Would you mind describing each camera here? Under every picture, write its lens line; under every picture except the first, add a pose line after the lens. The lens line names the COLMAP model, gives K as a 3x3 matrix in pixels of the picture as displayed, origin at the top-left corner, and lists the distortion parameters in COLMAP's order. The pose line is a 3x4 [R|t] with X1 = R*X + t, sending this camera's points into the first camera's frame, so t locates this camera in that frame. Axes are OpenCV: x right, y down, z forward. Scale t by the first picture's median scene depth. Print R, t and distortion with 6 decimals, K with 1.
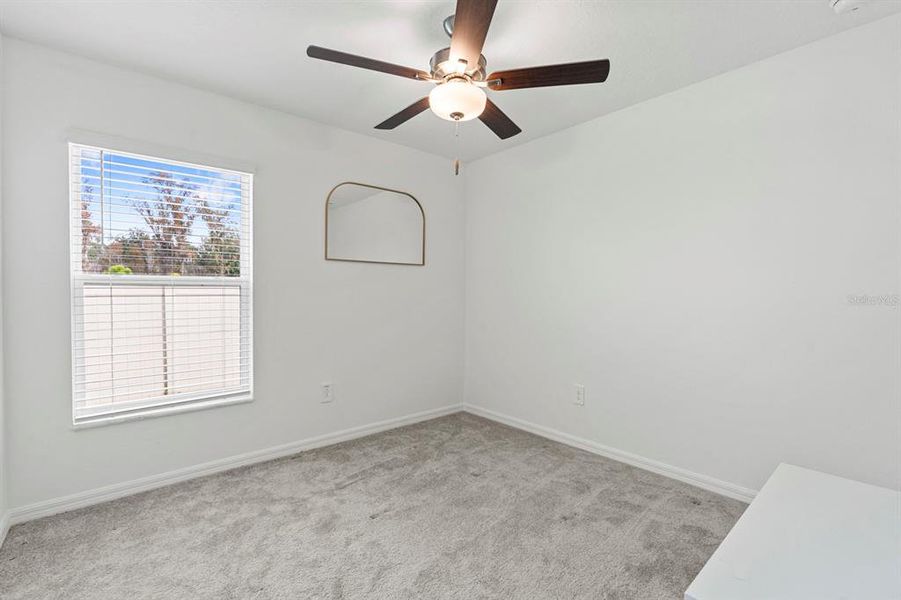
lens RADIAL K [[412.2, 0, 450.2], [0, 412.2, 288.2], [0, 0, 1]] dist [-0.000507, -0.000206]
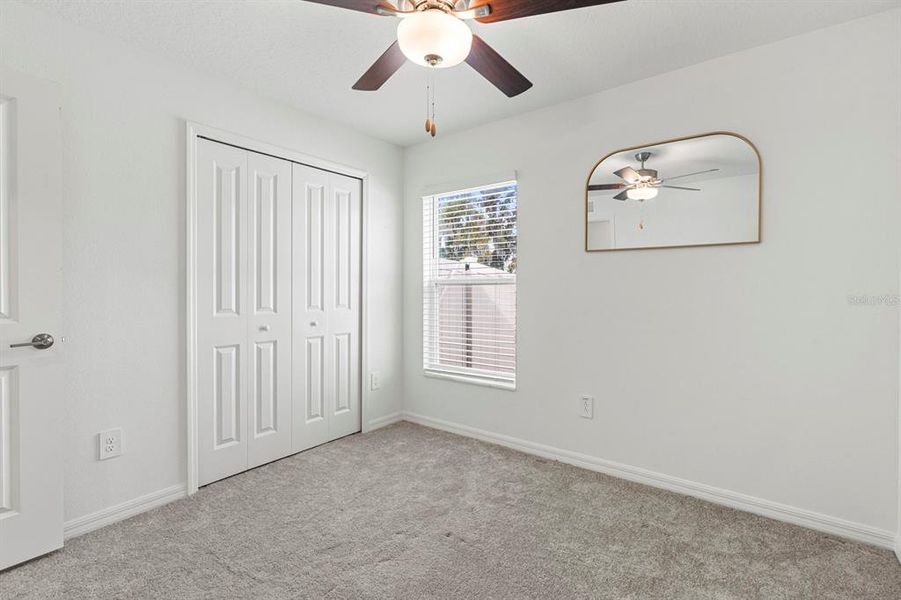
lens RADIAL K [[412.2, 0, 450.2], [0, 412.2, 288.2], [0, 0, 1]] dist [-0.000507, -0.000206]
pose [[0.221397, 0.001513, -0.975183, 0.530192], [0.005341, 0.999982, 0.002764, 0.003642], [0.975169, -0.005820, 0.221385, 0.603114]]
